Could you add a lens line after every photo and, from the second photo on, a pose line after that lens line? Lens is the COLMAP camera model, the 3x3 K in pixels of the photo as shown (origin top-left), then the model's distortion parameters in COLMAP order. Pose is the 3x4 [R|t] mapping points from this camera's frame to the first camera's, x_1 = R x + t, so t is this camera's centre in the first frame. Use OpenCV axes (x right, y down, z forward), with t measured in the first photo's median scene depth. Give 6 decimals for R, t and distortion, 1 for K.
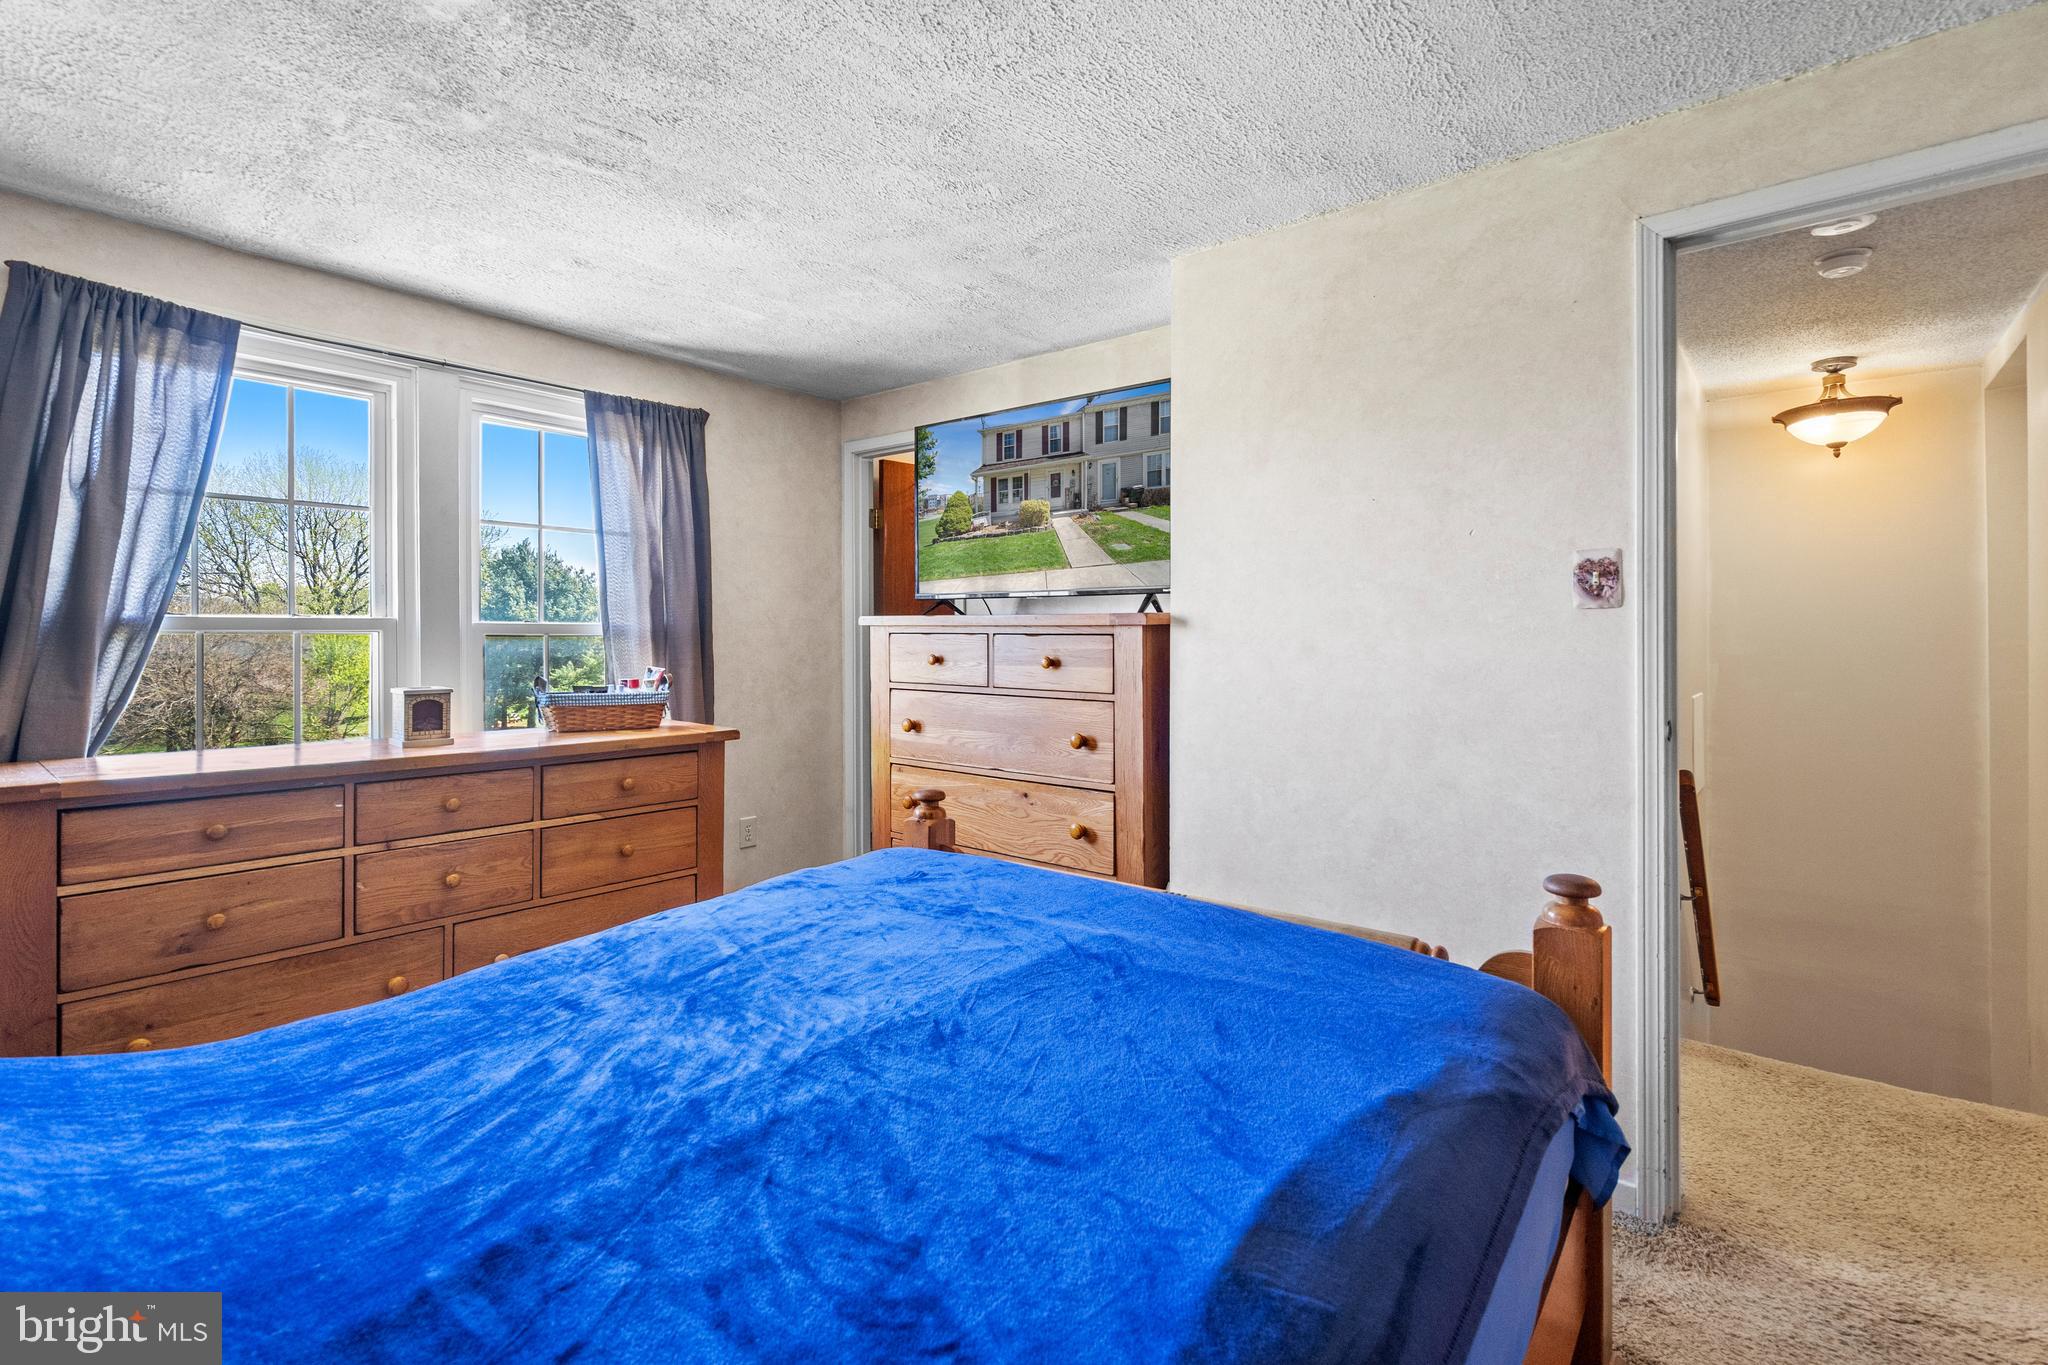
lens RADIAL K [[938.9, 0, 1020.7], [0, 938.9, 640.3], [0, 0, 1]] dist [-0.013206, 0.000211]
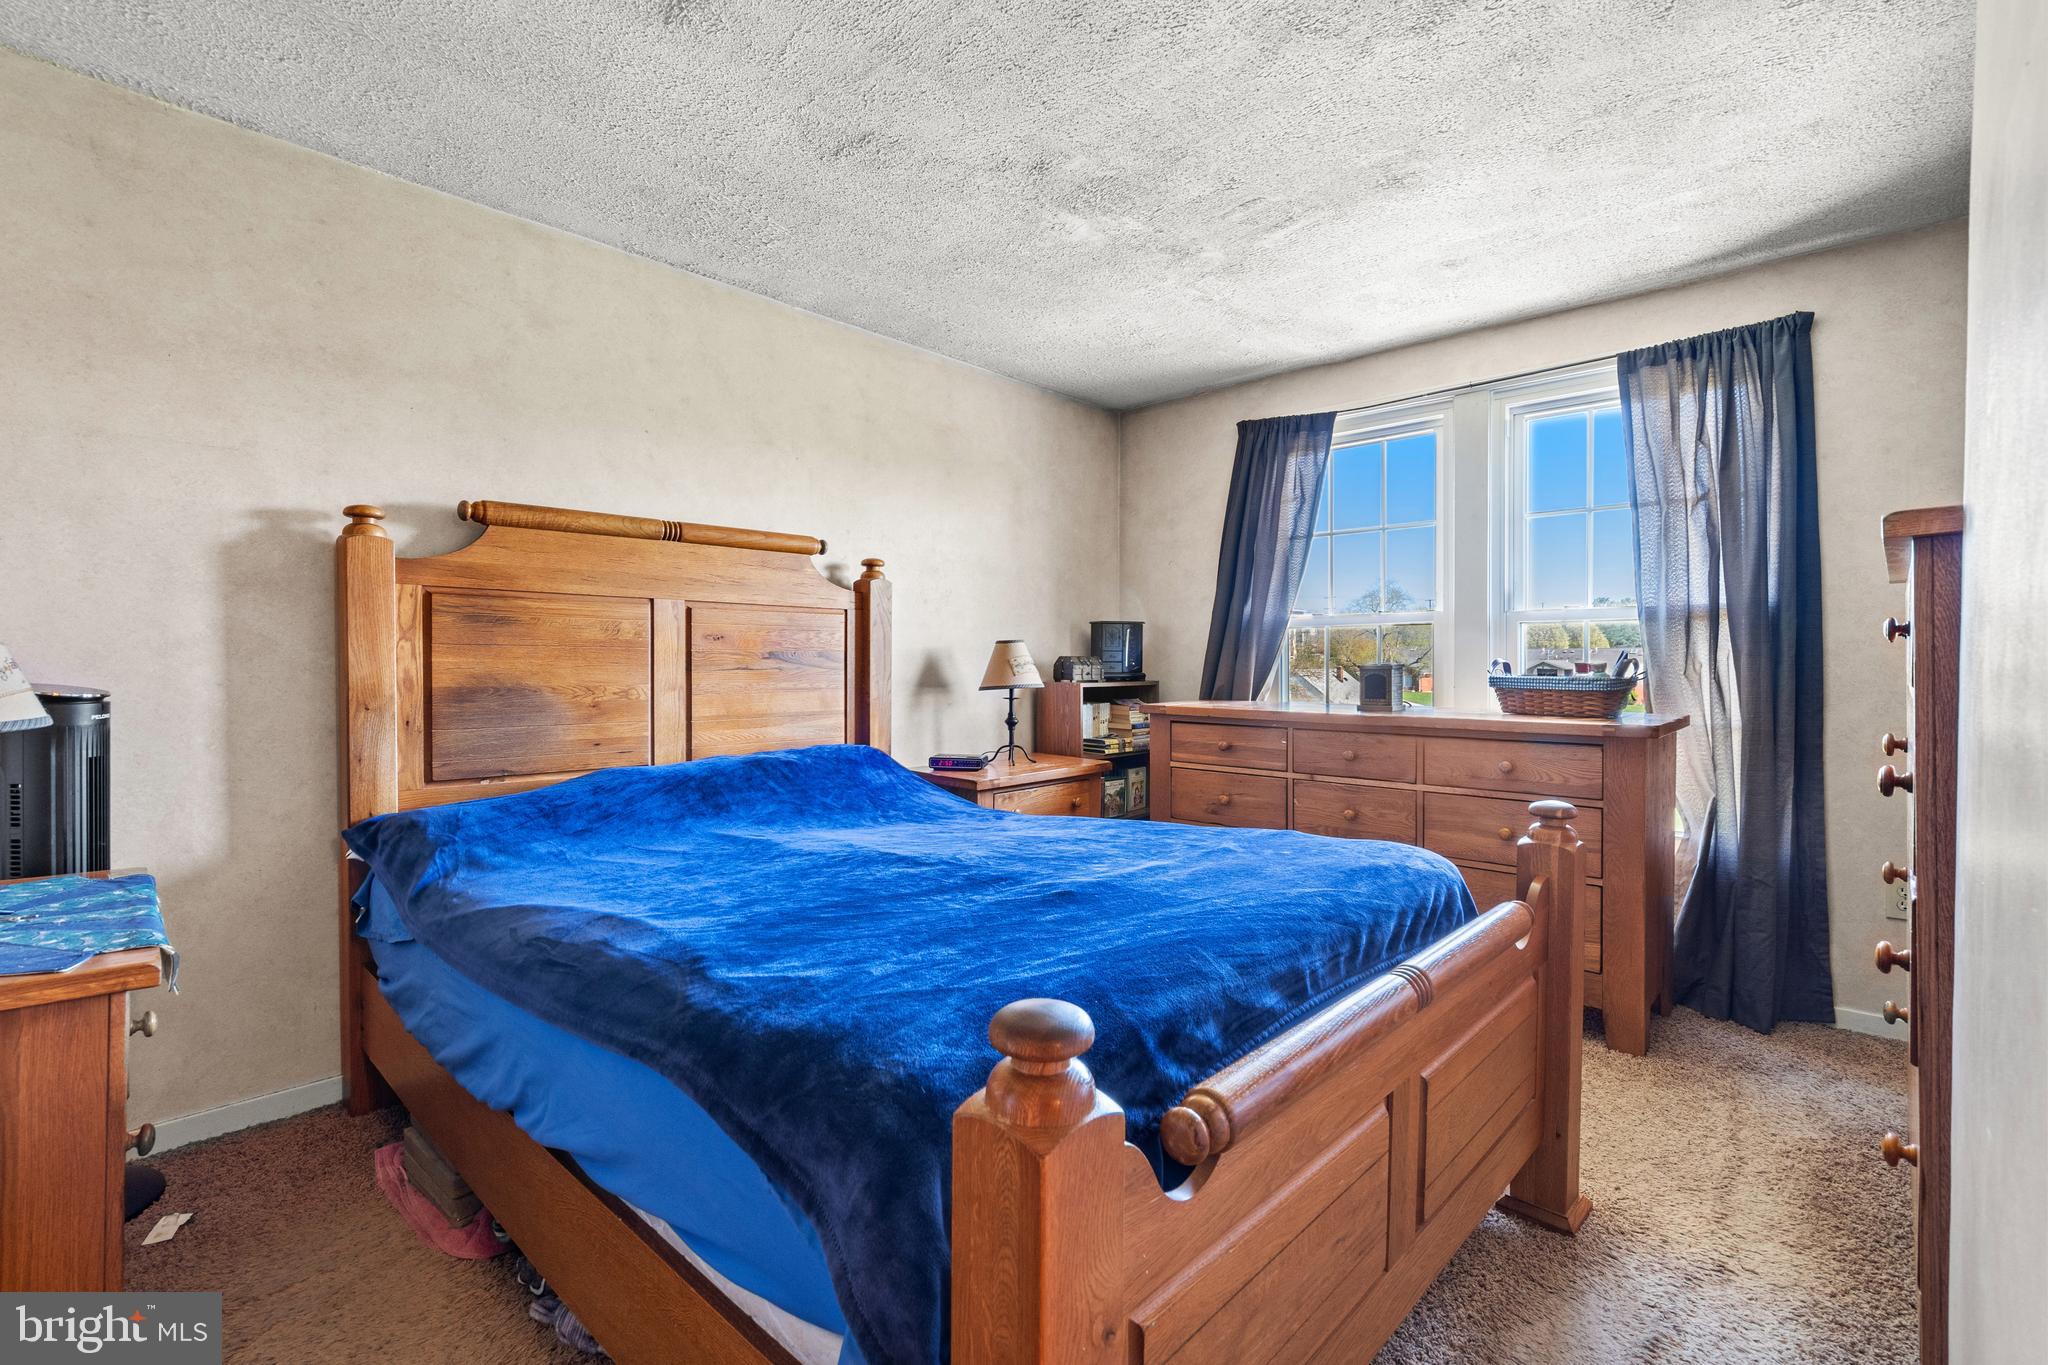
lens RADIAL K [[938.9, 0, 1024.0], [0, 938.9, 671.8], [0, 0, 1]] dist [-0.013206, 0.000211]
pose [[-0.083435, 0.006423, -0.996493, 0.622397], [-0.001504, 0.999977, 0.006572, 0.050877], [0.996512, 0.002047, -0.083423, 0.603436]]
